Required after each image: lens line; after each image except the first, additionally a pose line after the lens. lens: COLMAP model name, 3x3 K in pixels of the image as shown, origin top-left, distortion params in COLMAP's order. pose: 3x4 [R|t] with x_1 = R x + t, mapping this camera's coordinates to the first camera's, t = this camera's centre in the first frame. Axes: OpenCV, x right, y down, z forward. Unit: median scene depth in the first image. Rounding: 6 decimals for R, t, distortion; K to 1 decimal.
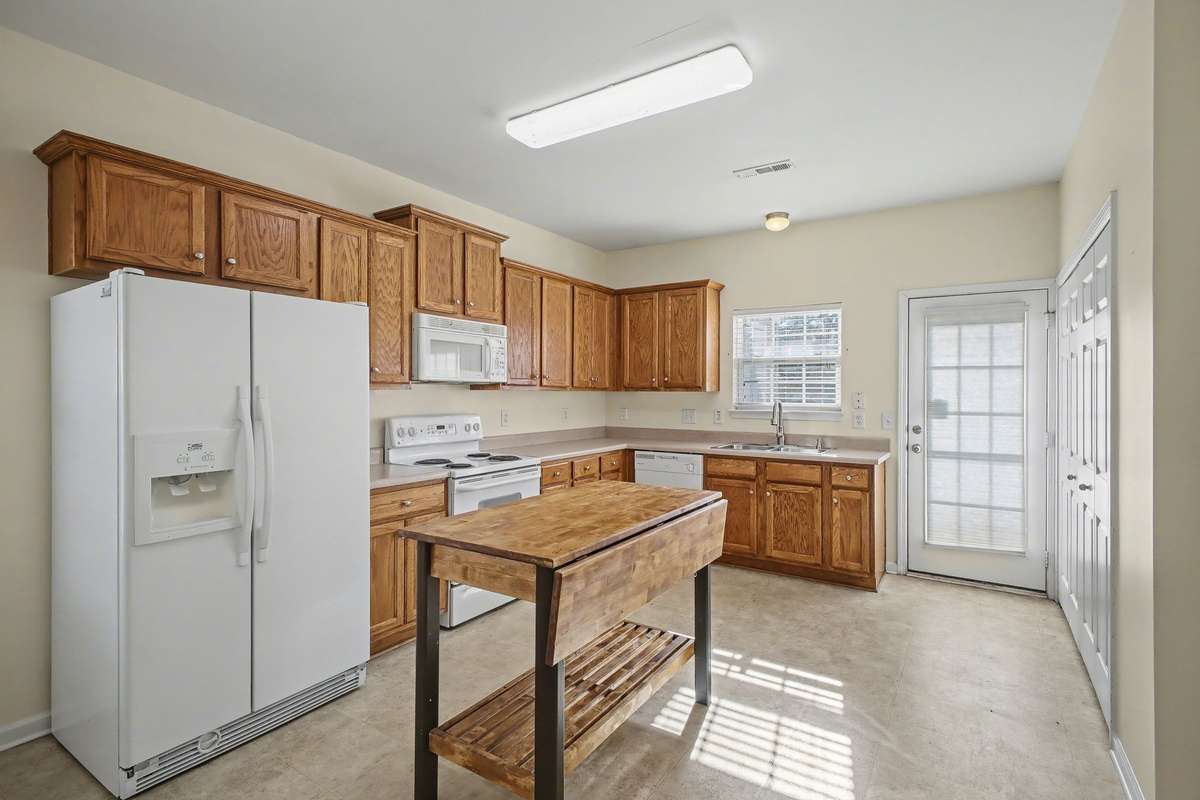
lens RADIAL K [[577.5, 0, 600.0], [0, 577.5, 400.0], [0, 0, 1]] dist [-0.002016, -0.000440]
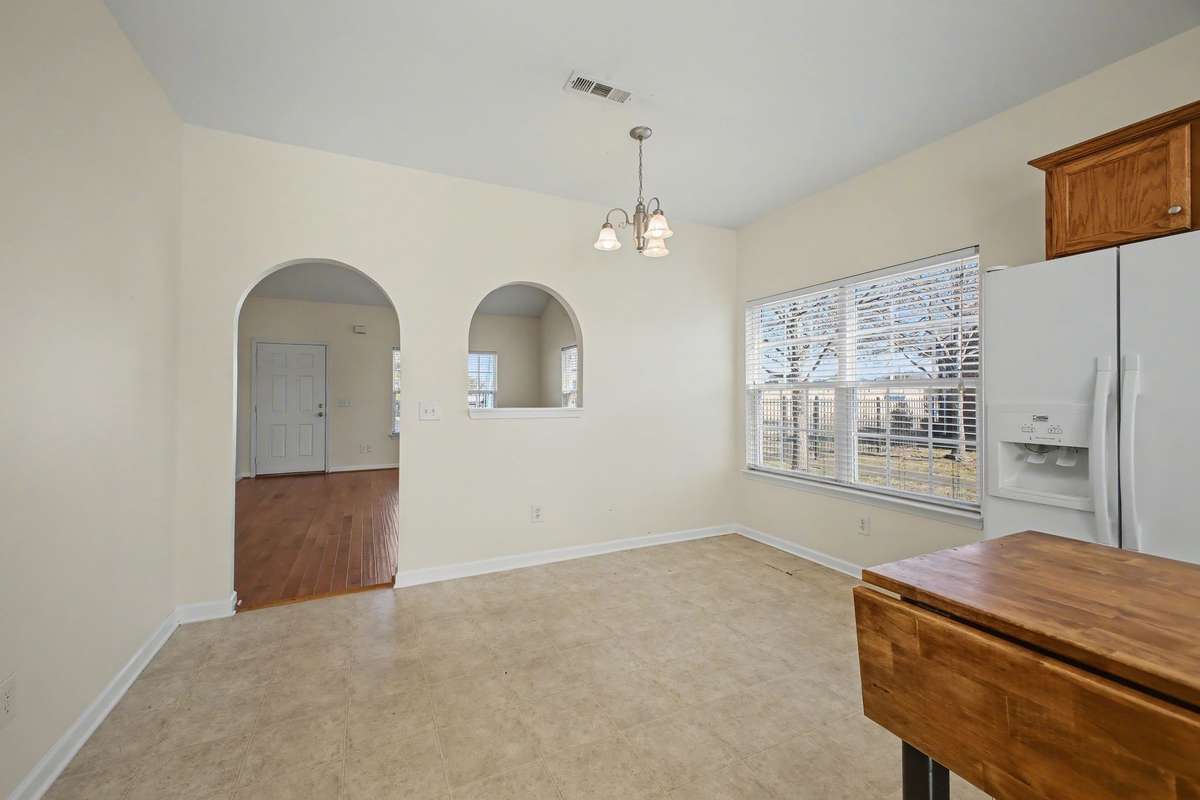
lens RADIAL K [[468.5, 0, 573.4], [0, 468.5, 385.2], [0, 0, 1]] dist [-0.000285, -0.000050]
pose [[-0.543811, -0.006152, -0.839185, 0.296909], [-0.006126, 0.999976, -0.003361, 0.017296], [0.839185, 0.003313, -0.543836, 0.469417]]
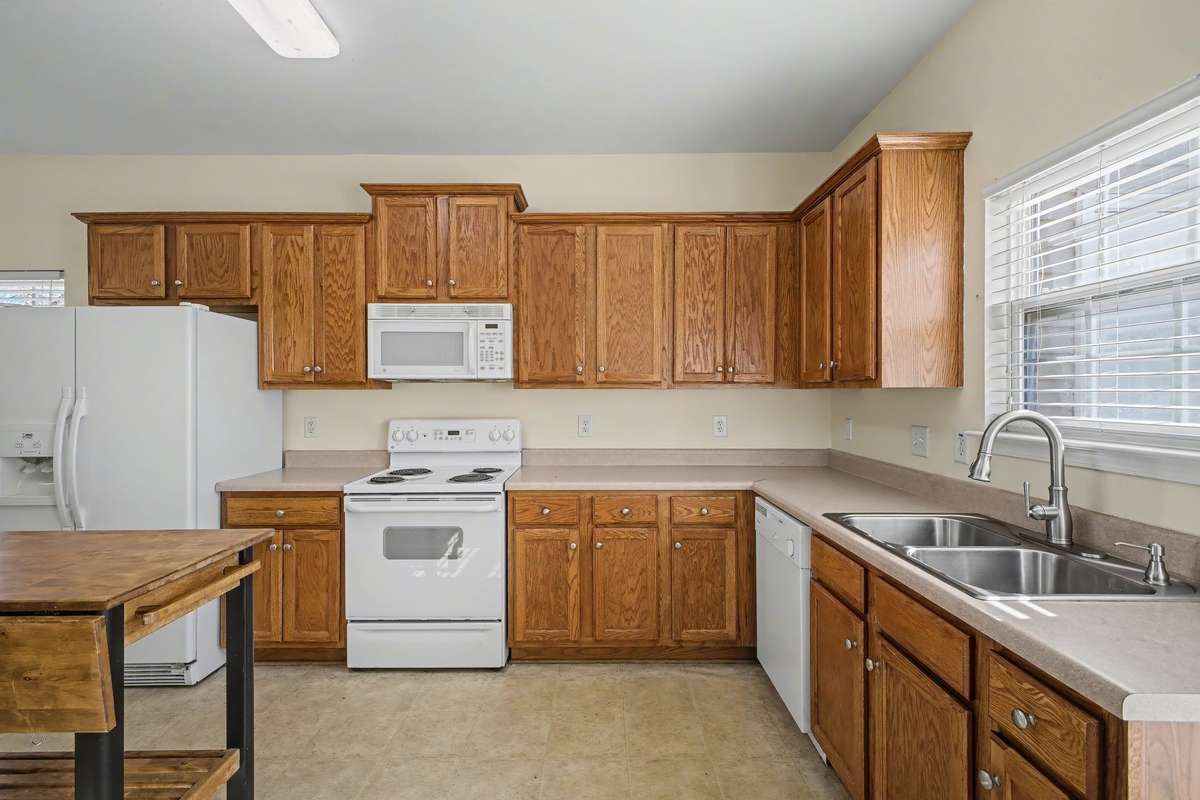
lens RADIAL K [[562.6, 0, 600.0], [0, 562.6, 400.0], [0, 0, 1]] dist [-0.000729, 0.000026]
pose [[0.546703, 0.009069, -0.837277, 0.639676], [-0.007292, 0.999955, 0.006069, -0.009286], [0.837295, 0.002787, 0.546745, 0.862462]]
